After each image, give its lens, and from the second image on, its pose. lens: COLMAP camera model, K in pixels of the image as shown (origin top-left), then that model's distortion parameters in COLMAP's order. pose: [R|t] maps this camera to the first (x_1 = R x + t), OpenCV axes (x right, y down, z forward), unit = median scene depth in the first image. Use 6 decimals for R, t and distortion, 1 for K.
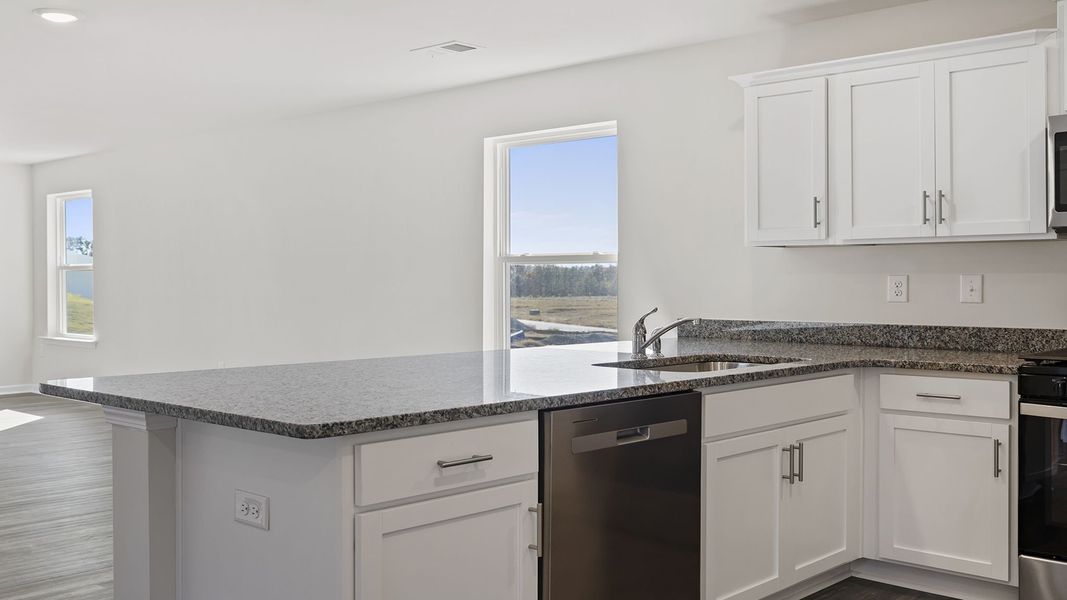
lens RADIAL K [[1090.9, 0, 523.6], [0, 1090.9, 275.7], [0, 0, 1]] dist [0.002122, 0.004477]
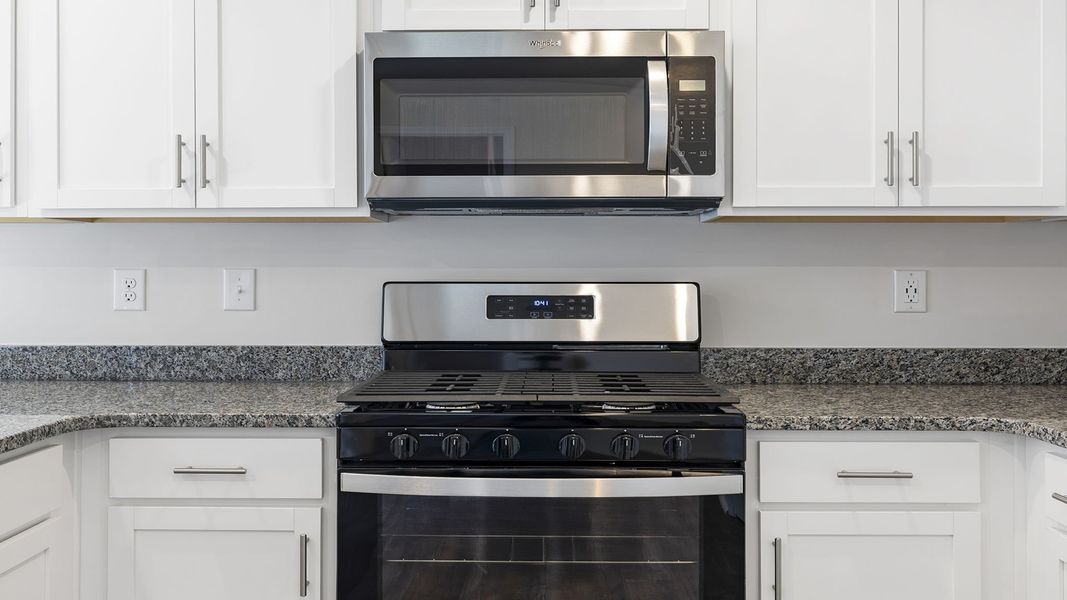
lens RADIAL K [[1090.9, 0, 523.6], [0, 1090.9, 275.7], [0, 0, 1]] dist [0.002122, 0.004477]
pose [[0.760753, 0.002721, 0.649036, 0.110962], [-0.004129, 0.999991, 0.000646, 0.002298], [-0.649028, -0.003171, 0.760758, 0.393671]]
